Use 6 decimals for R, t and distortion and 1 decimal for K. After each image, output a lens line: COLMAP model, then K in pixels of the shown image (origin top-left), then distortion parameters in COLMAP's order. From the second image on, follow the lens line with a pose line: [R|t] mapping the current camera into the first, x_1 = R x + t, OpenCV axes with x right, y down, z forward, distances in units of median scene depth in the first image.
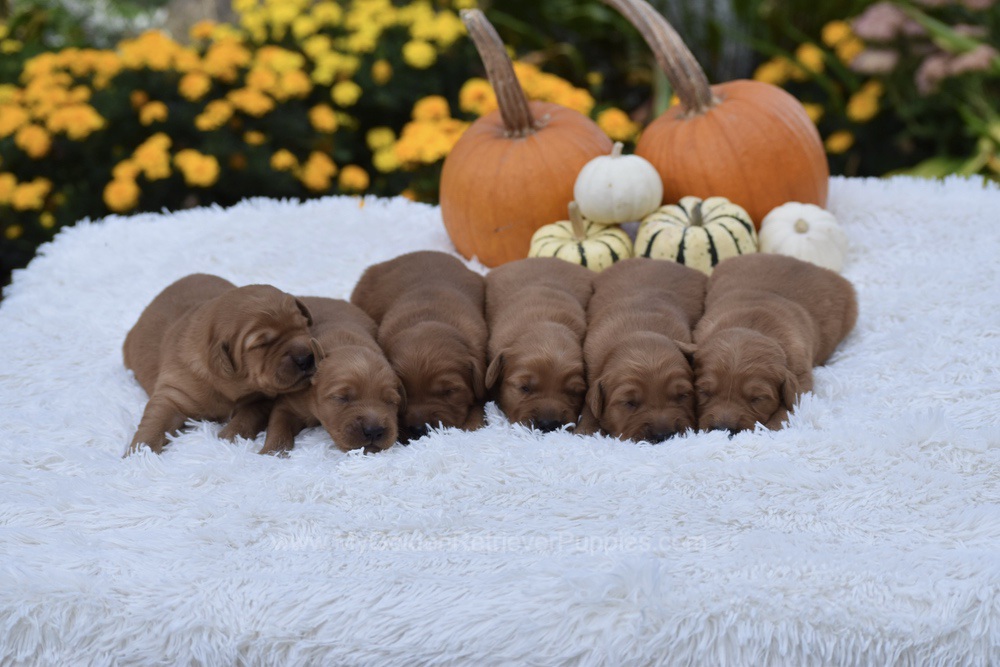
lens RADIAL K [[2592.2, 0, 501.5], [0, 2592.2, 335.2], [0, 0, 1]] dist [-0.352744, 0.126544]
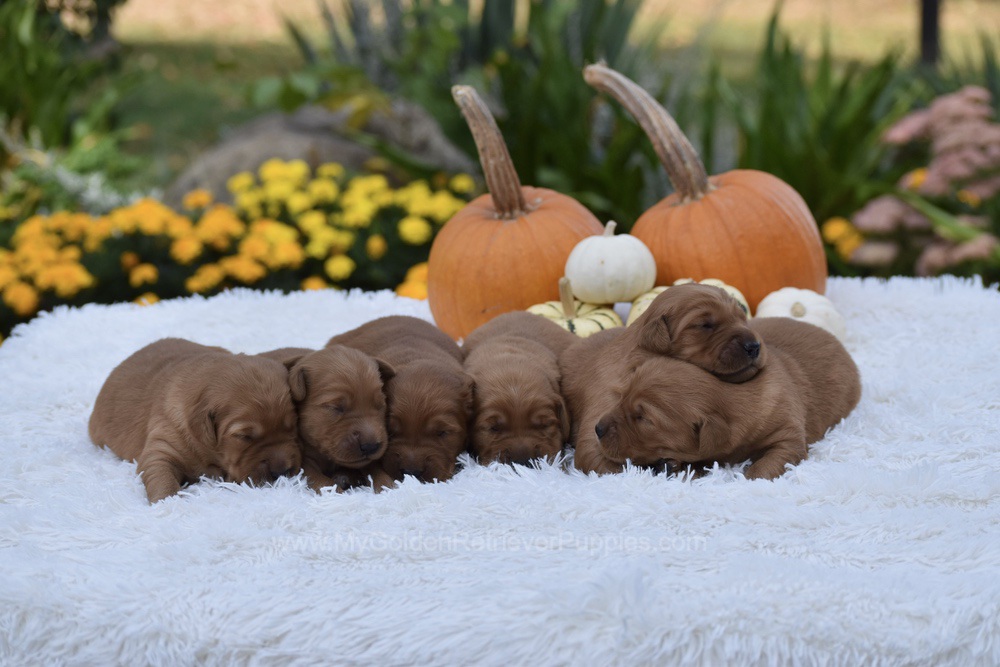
lens RADIAL K [[2592.2, 0, 501.5], [0, 2592.2, 335.2], [0, 0, 1]] dist [-0.352744, 0.126544]
pose [[0.999672, 0.025612, 0.000261, 0.004758], [-0.025444, 0.994213, -0.104370, 0.071521], [-0.002933, 0.104329, 0.994539, 0.035191]]
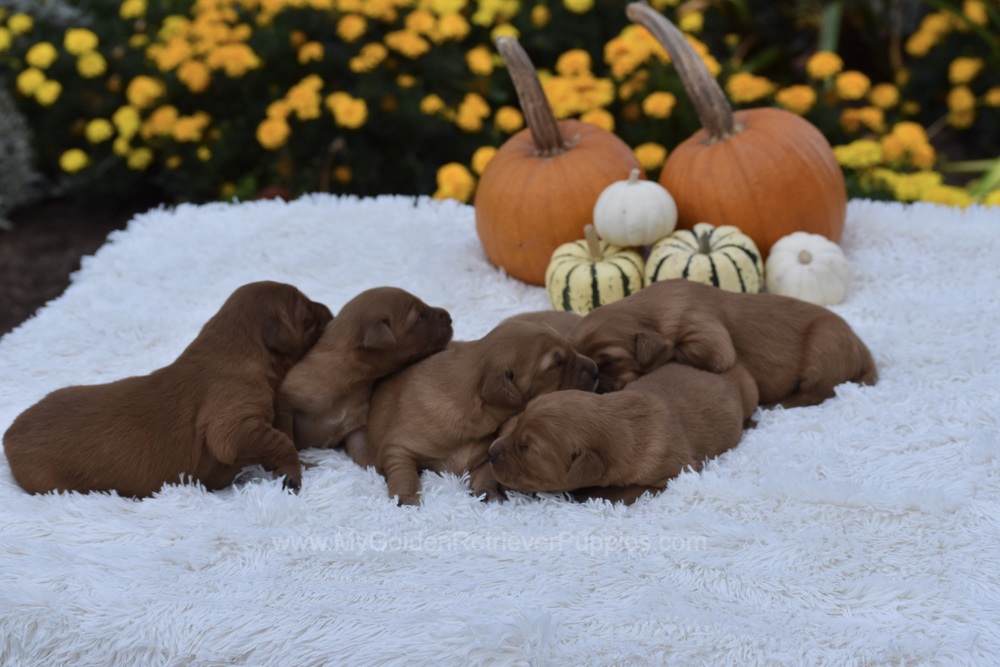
lens RADIAL K [[2592.2, 0, 501.5], [0, 2592.2, 335.2], [0, 0, 1]] dist [-0.352744, 0.126544]
pose [[0.993699, 0.045232, -0.102548, 0.102932], [-0.039939, 0.997791, 0.053088, -0.061357], [0.104722, -0.048658, 0.993310, -0.053934]]
